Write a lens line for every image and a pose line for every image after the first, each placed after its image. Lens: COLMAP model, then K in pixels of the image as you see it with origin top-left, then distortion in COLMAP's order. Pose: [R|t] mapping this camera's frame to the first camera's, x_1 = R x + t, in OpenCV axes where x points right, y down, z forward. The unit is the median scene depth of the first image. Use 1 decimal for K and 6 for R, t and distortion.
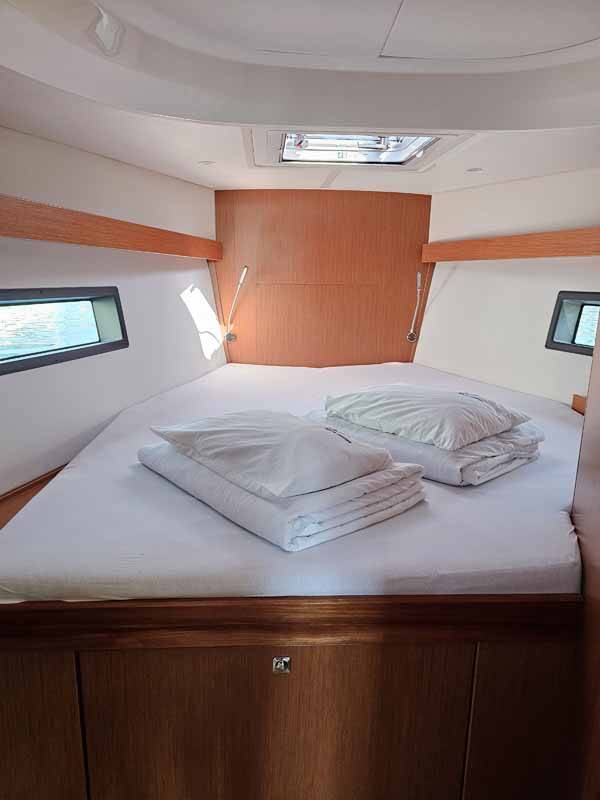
lens RADIAL K [[537.8, 0, 305.3], [0, 537.8, 405.2], [0, 0, 1]] dist [0.045602, -0.026683]
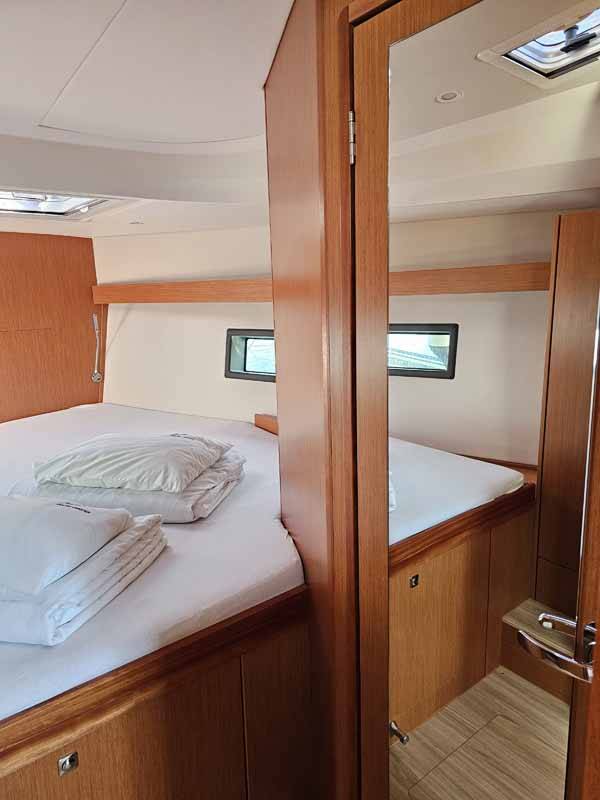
lens RADIAL K [[537.8, 0, 297.4], [0, 537.8, 398.5], [0, 0, 1]] dist [0.045602, -0.026683]
pose [[0.820345, -0.152151, 0.551256, -0.099437], [0.172590, 0.984880, 0.014997, -0.071468], [-0.545203, 0.082839, 0.834201, -0.057315]]
